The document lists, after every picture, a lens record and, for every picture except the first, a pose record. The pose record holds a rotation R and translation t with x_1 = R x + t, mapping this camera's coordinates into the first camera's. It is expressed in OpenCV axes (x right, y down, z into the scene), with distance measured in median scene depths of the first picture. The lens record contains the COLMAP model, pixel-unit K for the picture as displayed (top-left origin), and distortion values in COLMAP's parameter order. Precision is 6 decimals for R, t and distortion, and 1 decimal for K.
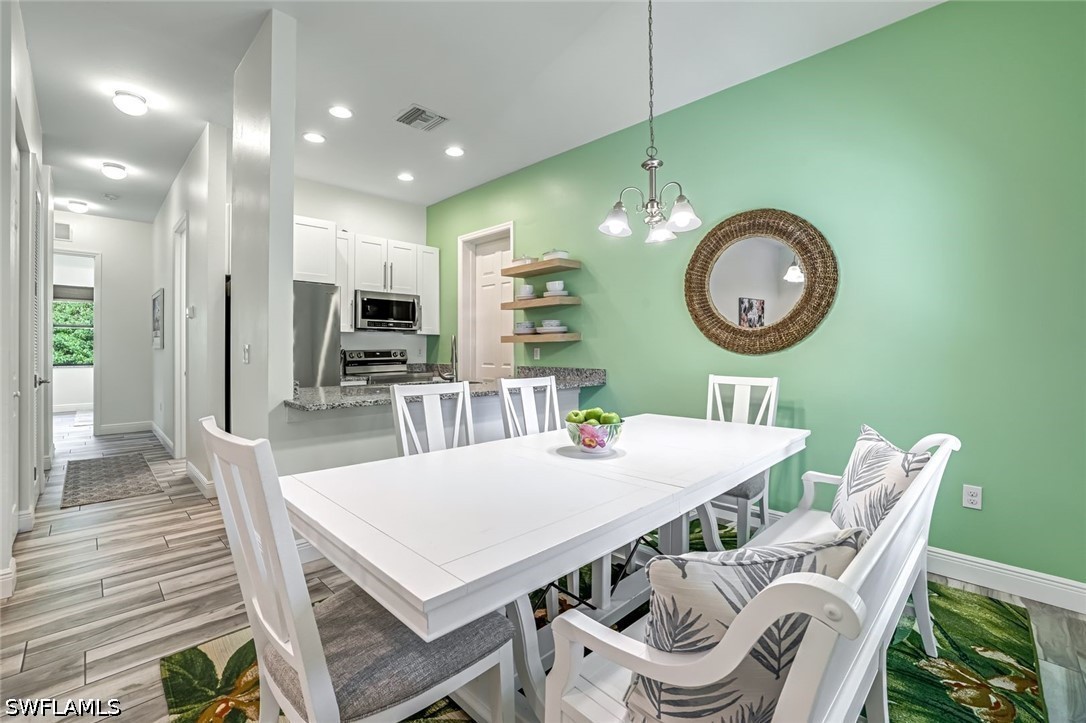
lens RADIAL K [[464.1, 0, 546.9], [0, 464.1, 352.2], [0, 0, 1]] dist [-0.035218, 0.008426]
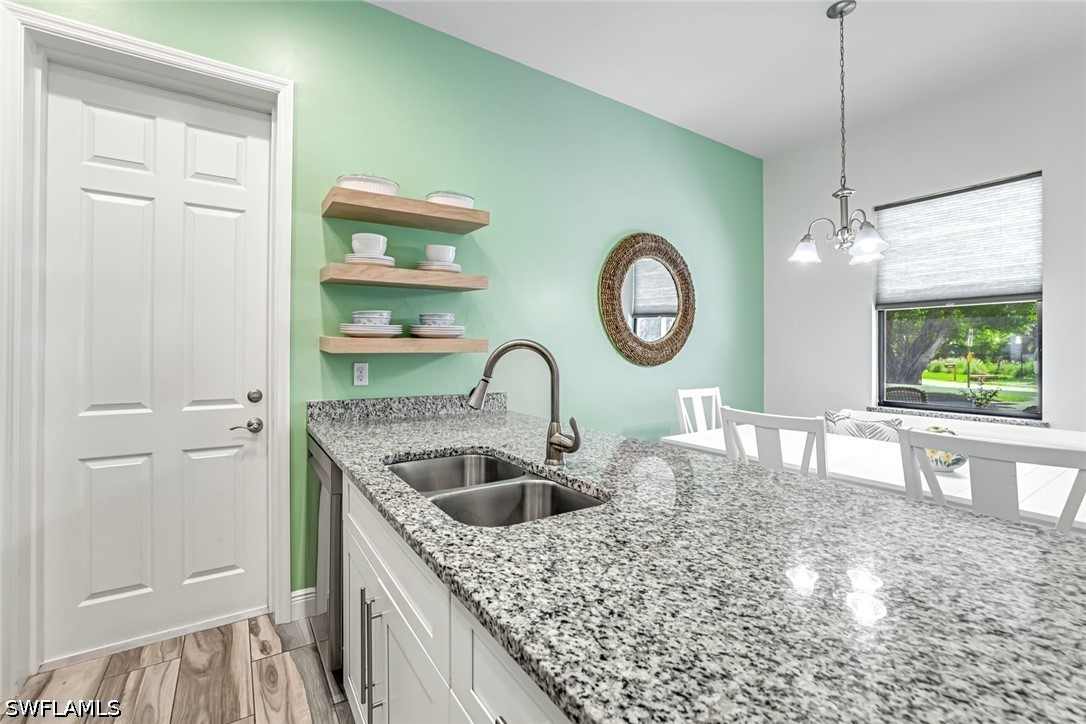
lens RADIAL K [[464.1, 0, 504.6], [0, 464.1, 349.2], [0, 0, 1]] dist [-0.035218, 0.008426]
pose [[0.242748, 0.004948, 0.970077, -0.413914], [0.003678, 0.999975, -0.006020, -0.017753], [-0.970082, 0.005029, 0.242724, 0.635634]]
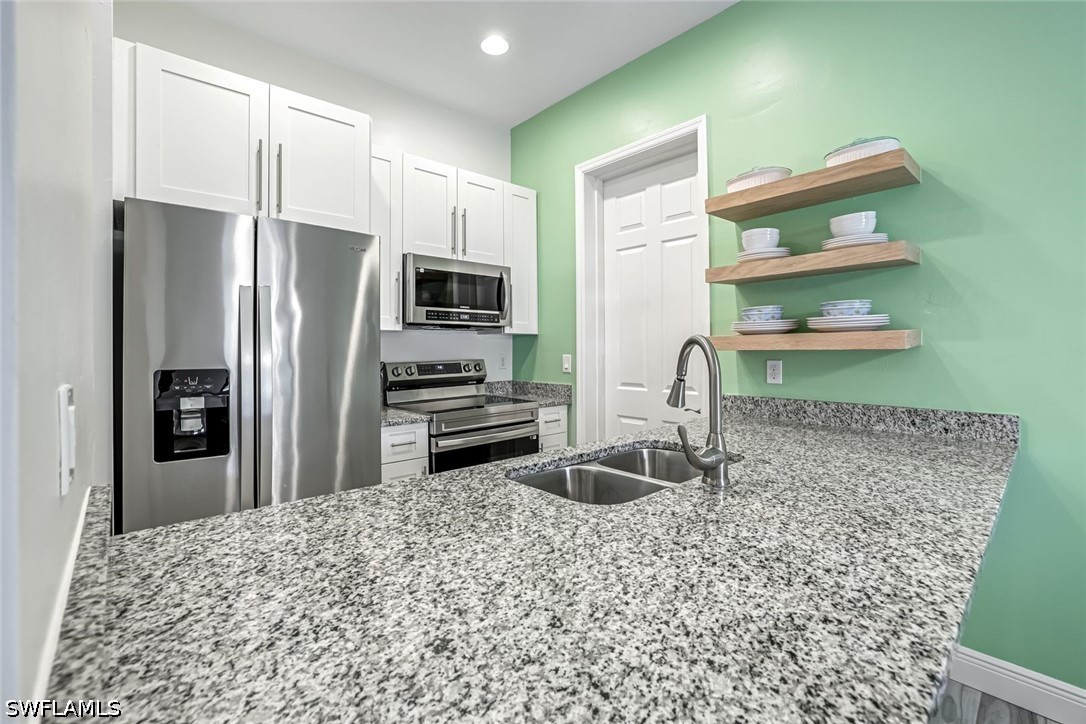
lens RADIAL K [[464.1, 0, 545.4], [0, 464.1, 351.3], [0, 0, 1]] dist [-0.035218, 0.008426]
pose [[0.998496, -0.004067, -0.054679, -0.207586], [0.004080, 0.999992, 0.000142, -0.017250], [0.054678, -0.000365, 0.998504, 0.438388]]
